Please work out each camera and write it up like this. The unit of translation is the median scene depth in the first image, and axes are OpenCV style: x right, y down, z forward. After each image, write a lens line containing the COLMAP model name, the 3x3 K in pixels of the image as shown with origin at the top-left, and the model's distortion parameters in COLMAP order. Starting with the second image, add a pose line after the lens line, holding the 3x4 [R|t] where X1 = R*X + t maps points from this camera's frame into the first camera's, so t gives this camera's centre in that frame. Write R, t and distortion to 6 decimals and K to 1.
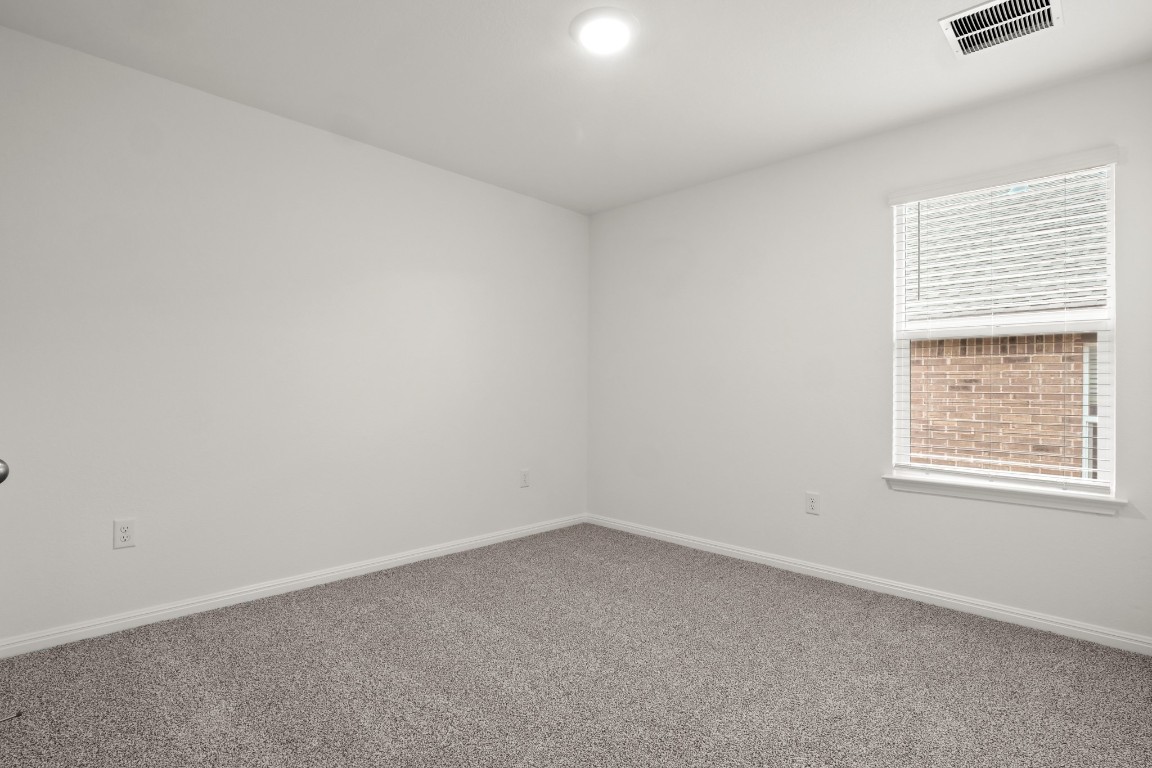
lens RADIAL K [[506.4, 0, 576.0], [0, 506.4, 384.0], [0, 0, 1]] dist [0.021331, -0.000034]
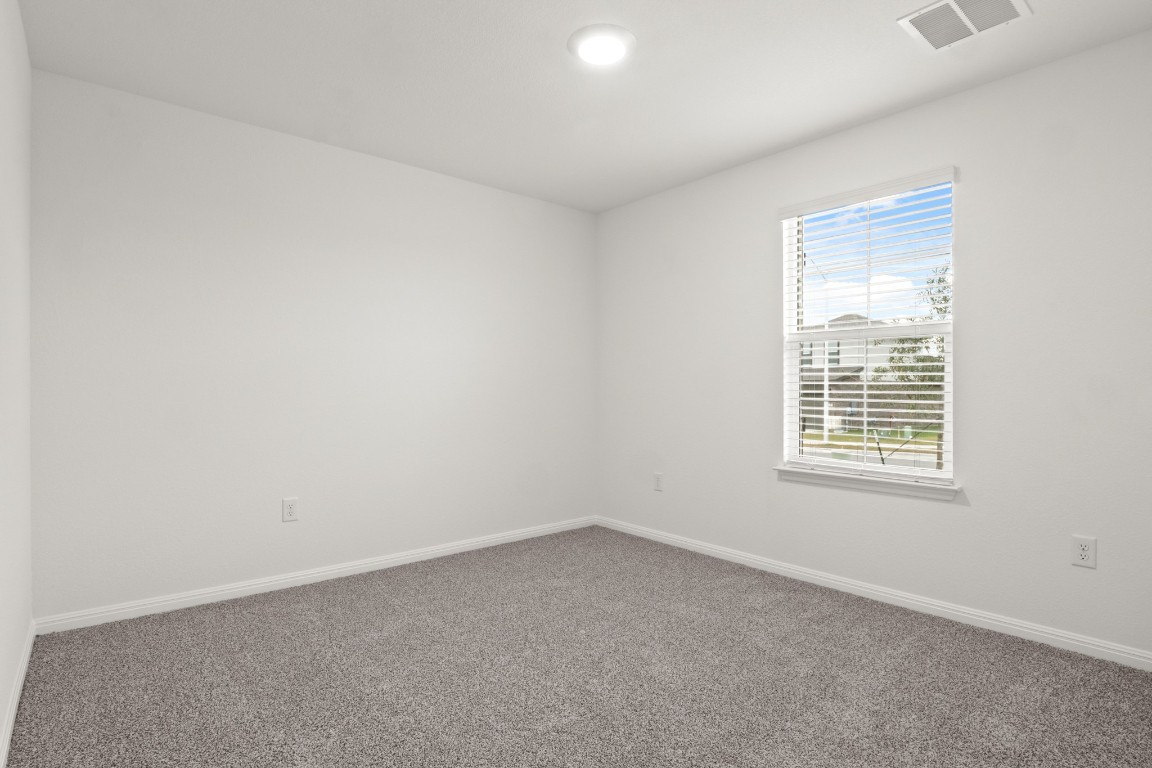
lens RADIAL K [[582.1, 0, 576.0], [0, 582.1, 384.0], [0, 0, 1]] dist [-0.002022, -0.000588]
pose [[0.983999, -0.009380, -0.177927, 0.263956], [0.007715, 0.999920, -0.010043, 0.007891], [0.178007, 0.008510, 0.983992, -0.198911]]
